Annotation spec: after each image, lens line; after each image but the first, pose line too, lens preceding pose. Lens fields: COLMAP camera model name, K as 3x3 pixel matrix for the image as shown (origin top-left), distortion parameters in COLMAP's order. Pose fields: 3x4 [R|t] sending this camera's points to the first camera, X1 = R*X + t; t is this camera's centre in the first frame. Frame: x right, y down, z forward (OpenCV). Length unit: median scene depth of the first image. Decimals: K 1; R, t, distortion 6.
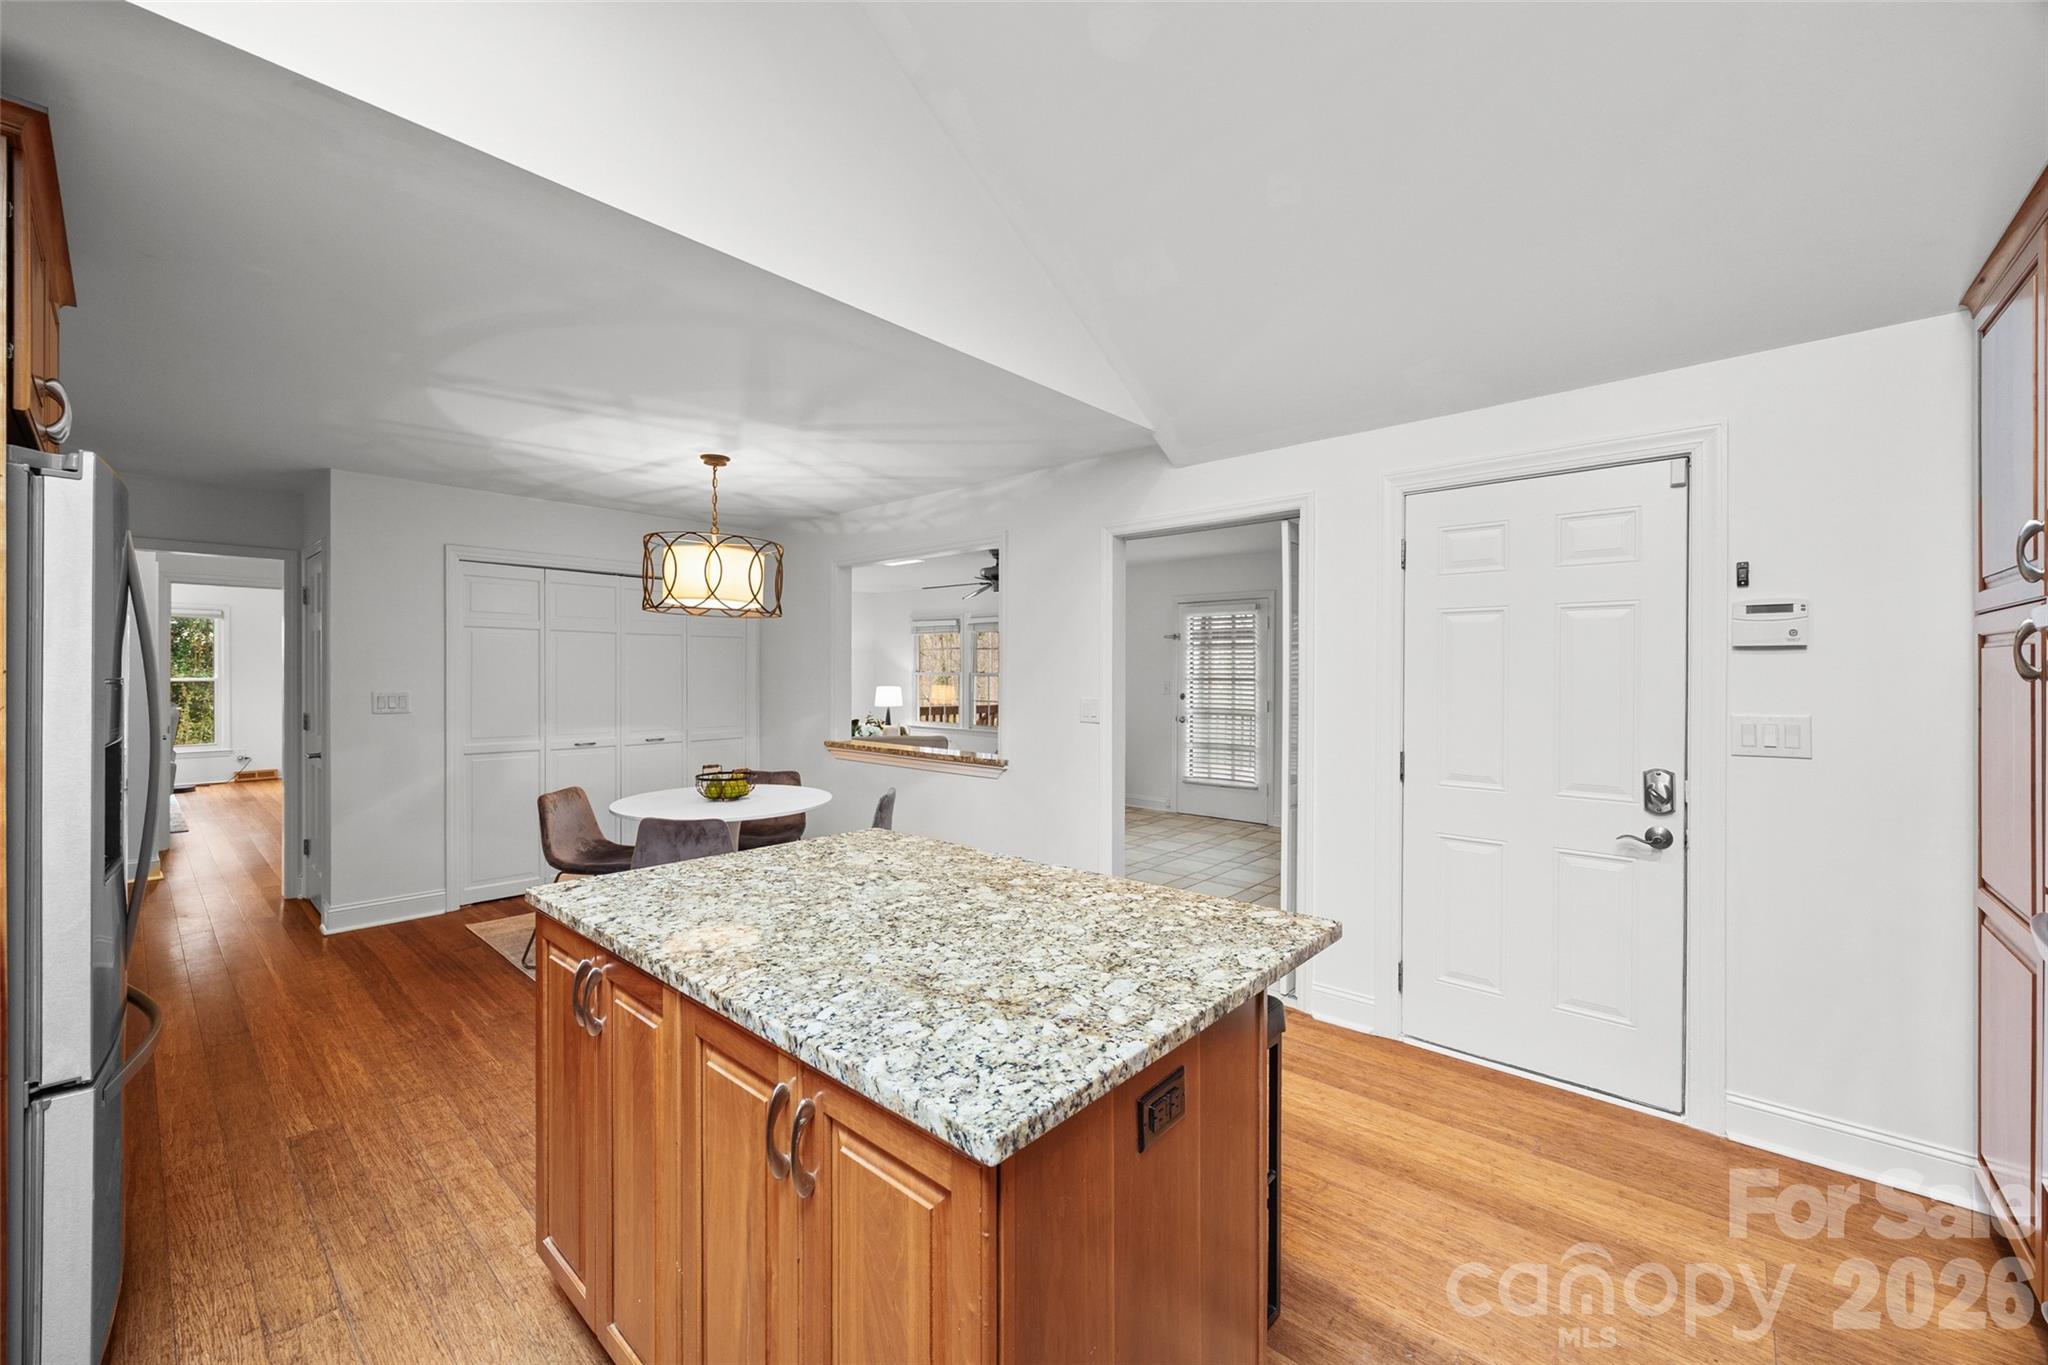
lens RADIAL K [[792.8, 0, 1007.4], [0, 792.8, 681.4], [0, 0, 1]] dist [0.003664, 0.000771]
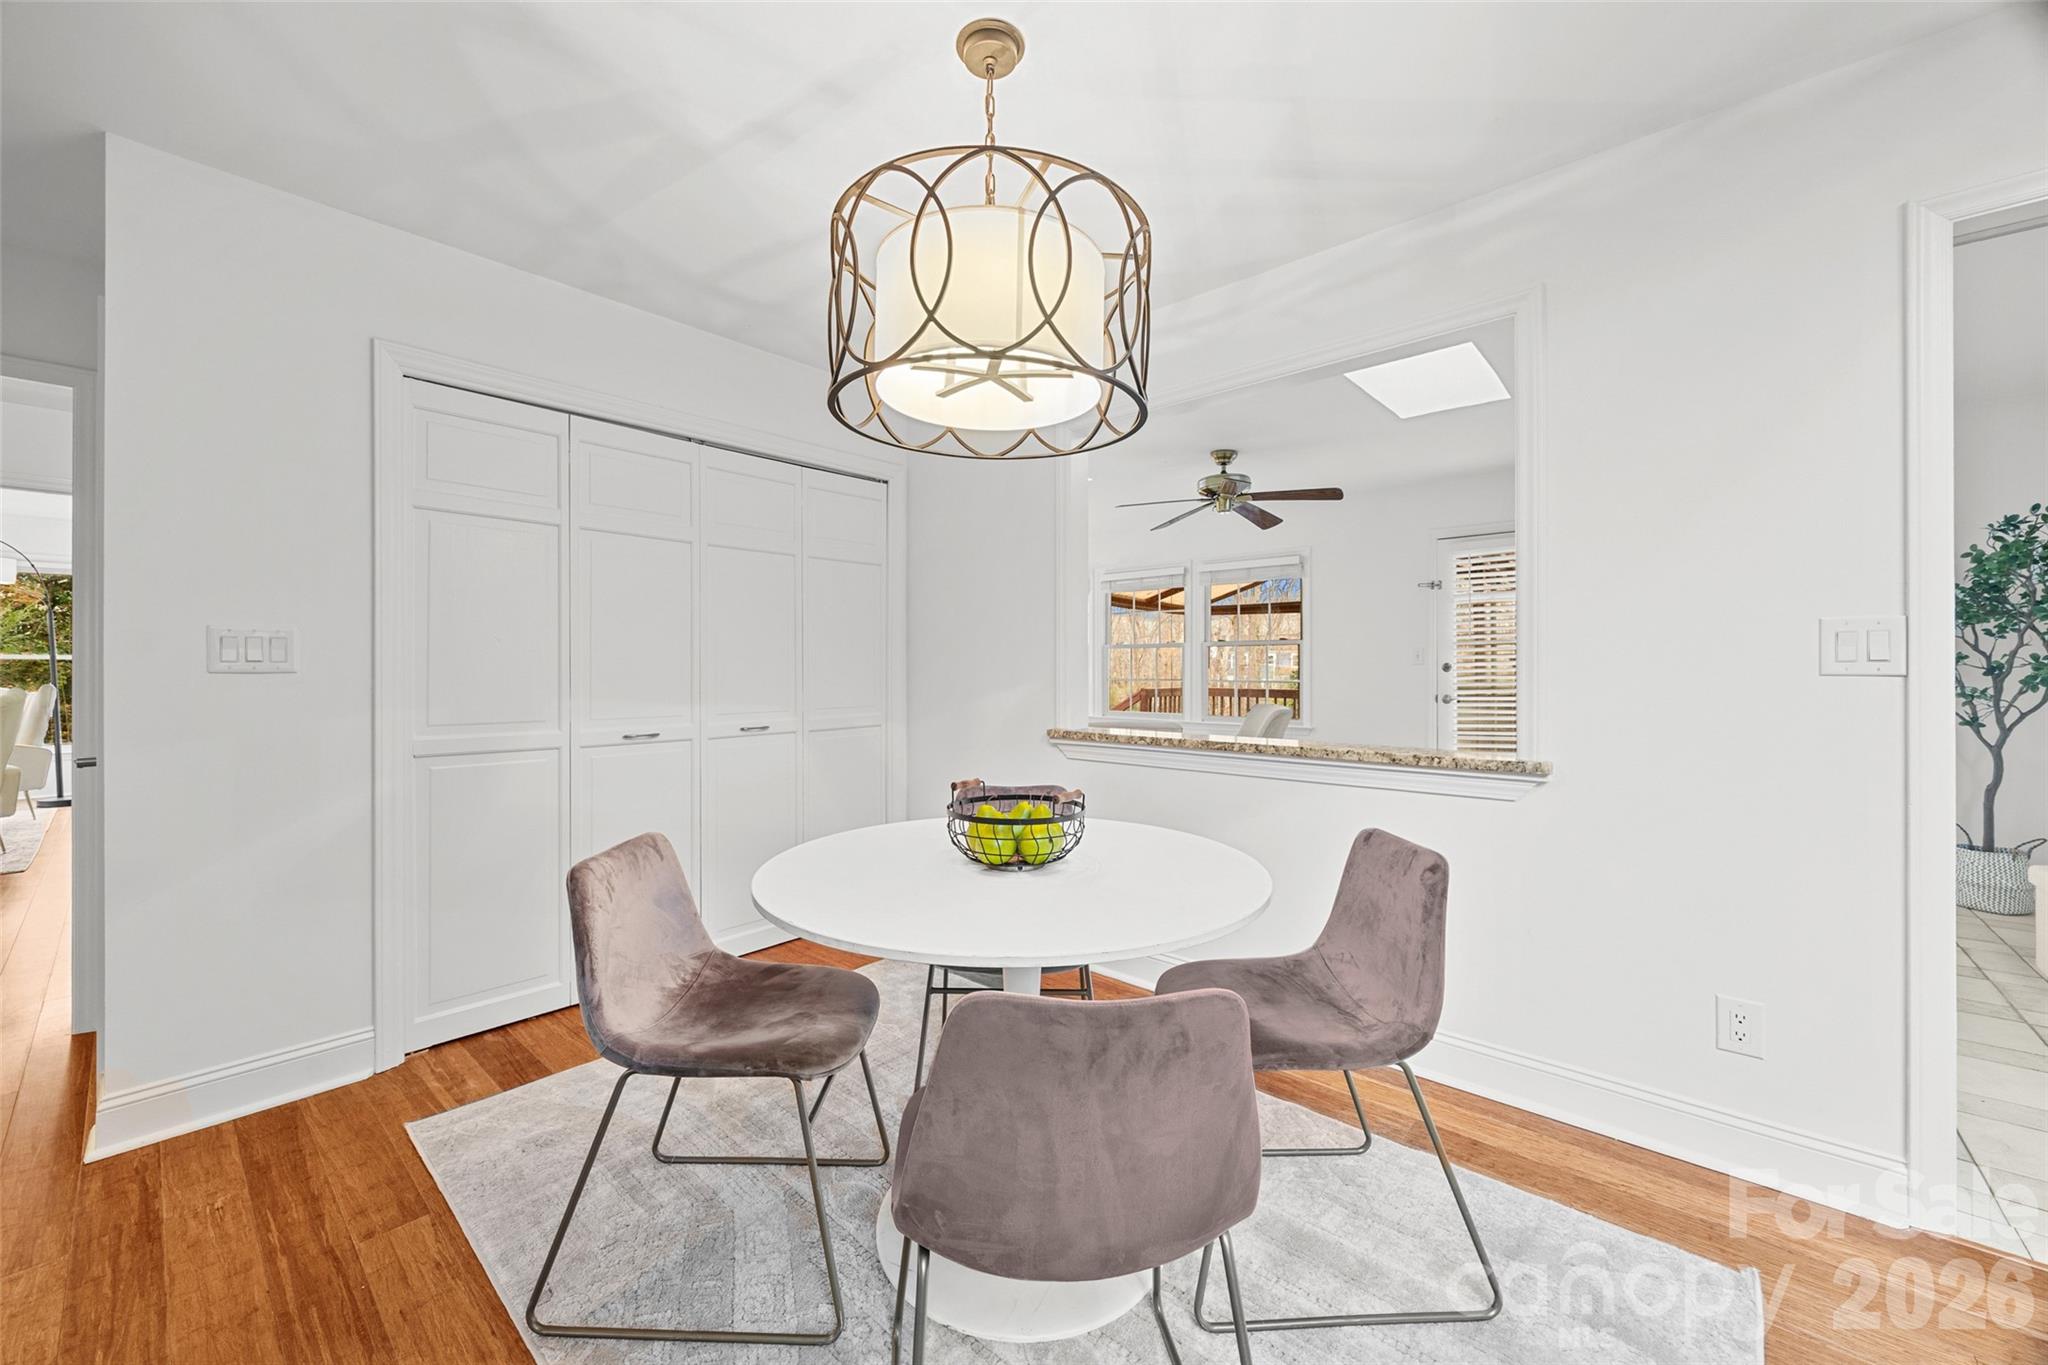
lens RADIAL K [[792.8, 0, 1019.7], [0, 792.8, 669.9], [0, 0, 1]] dist [0.003664, 0.000771]
pose [[0.999959, -0.005337, 0.007358, -0.301436], [0.005386, 0.999963, -0.006689, 0.042118], [-0.007322, 0.006728, 0.999951, 0.492591]]
